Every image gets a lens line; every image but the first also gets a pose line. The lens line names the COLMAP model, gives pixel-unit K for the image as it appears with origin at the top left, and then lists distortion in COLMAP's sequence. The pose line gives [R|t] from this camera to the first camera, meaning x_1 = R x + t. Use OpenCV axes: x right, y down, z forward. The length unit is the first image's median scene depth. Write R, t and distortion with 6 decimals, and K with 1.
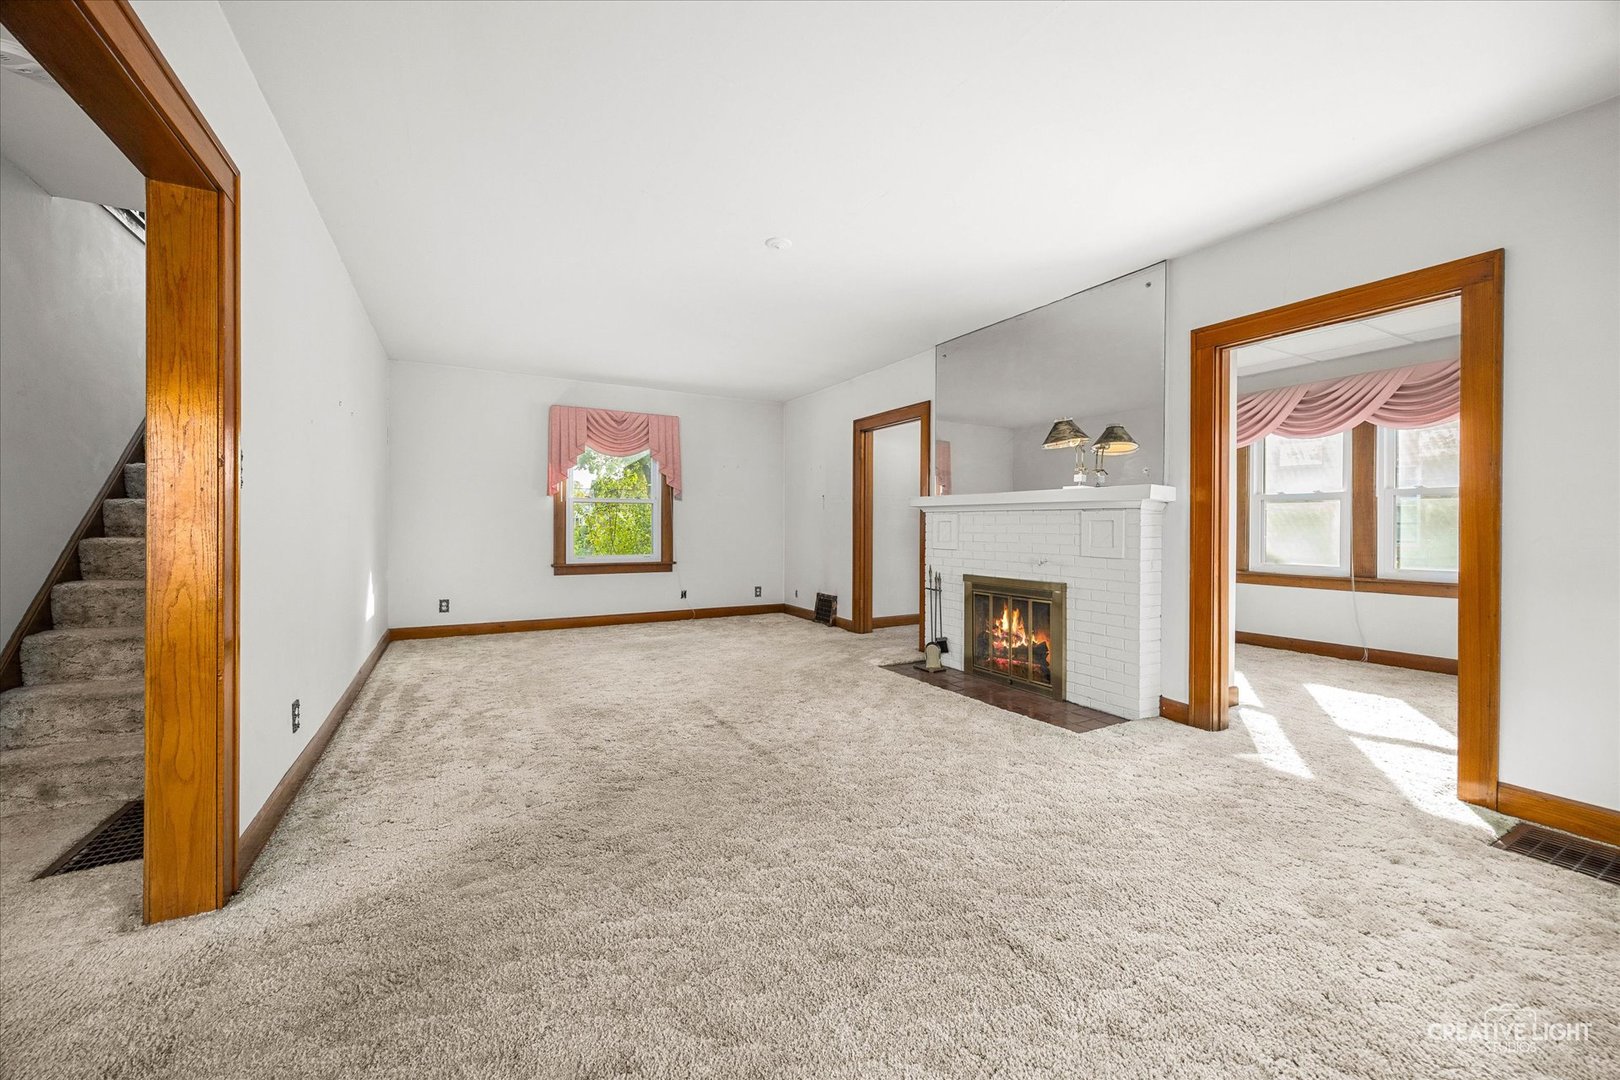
lens RADIAL K [[626.1, 0, 806.5], [0, 626.1, 535.7], [0, 0, 1]] dist [0.001996, 0.000094]
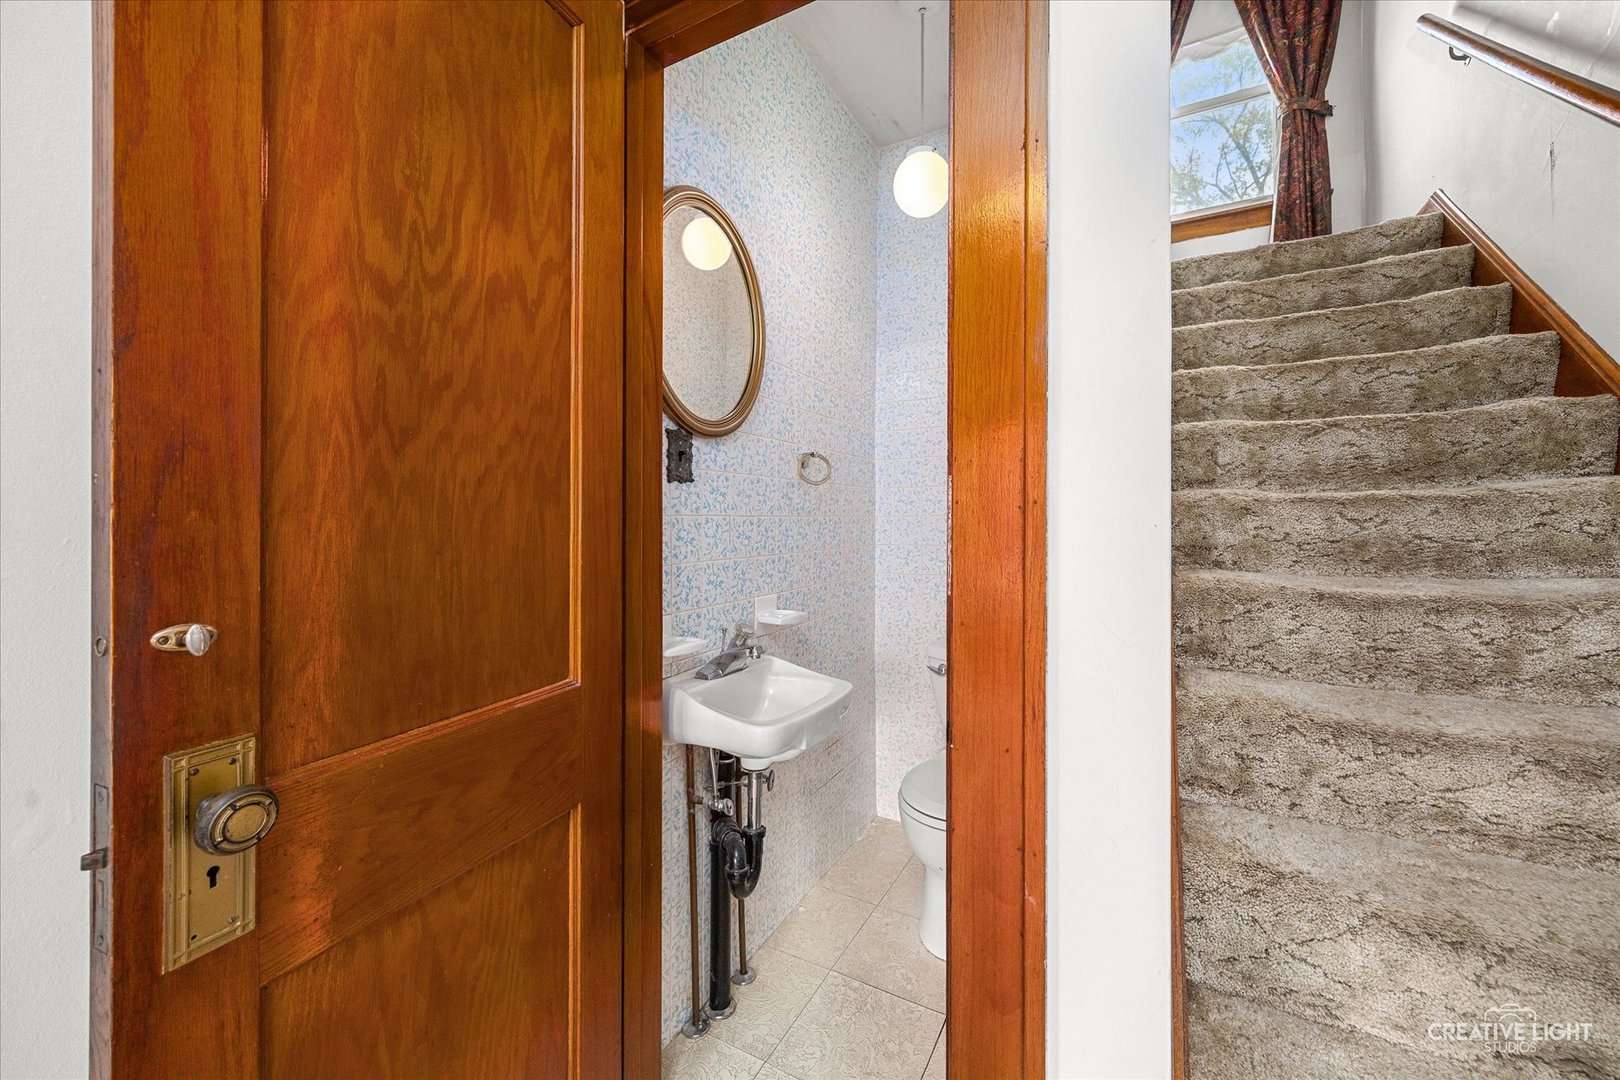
lens RADIAL K [[626.1, 0, 798.4], [0, 626.1, 522.9], [0, 0, 1]] dist [0.001996, 0.000094]
pose [[0.527604, -0.006142, -0.849468, -0.871561], [-0.004482, 0.999940, -0.010014, -0.027399], [0.849479, 0.009090, 0.527545, 0.498710]]
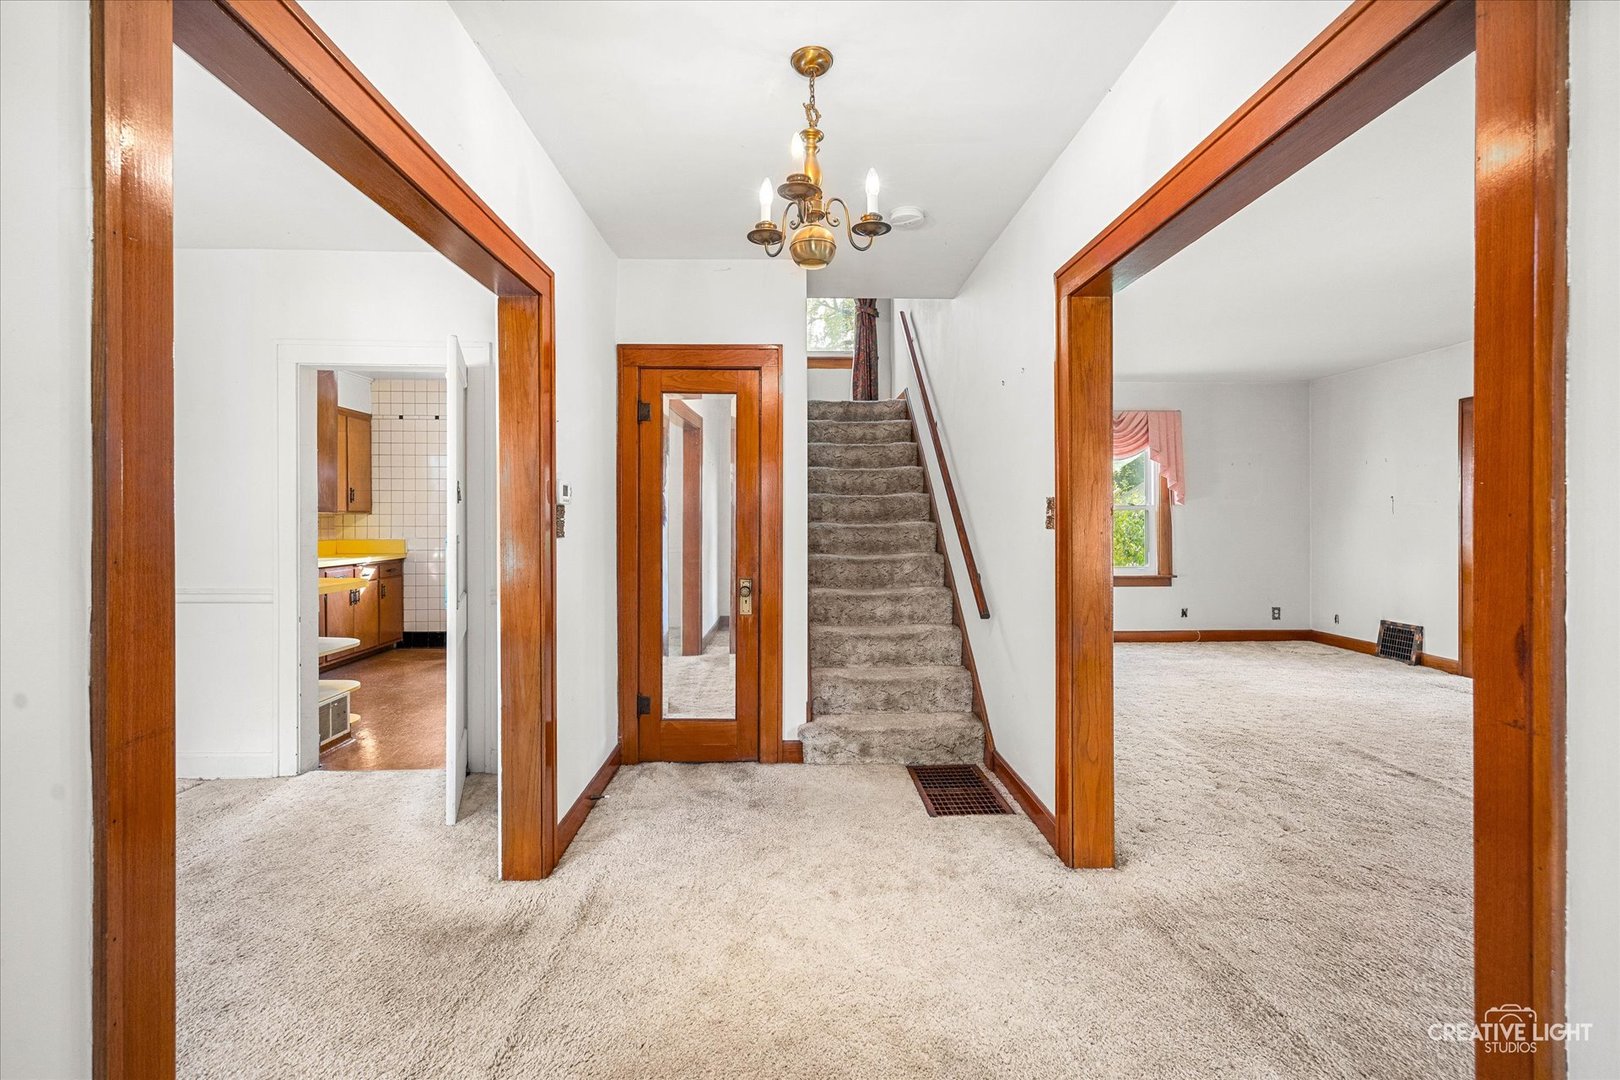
lens RADIAL K [[721.7, 0, 806.7], [0, 721.7, 531.6], [0, 0, 1]] dist [0.013088, 0.000372]
pose [[0.890565, 0.000720, -0.454855, -0.459167], [-0.000864, 1.000000, -0.000109, -0.042680], [0.454855, 0.000490, 0.890565, -0.318364]]
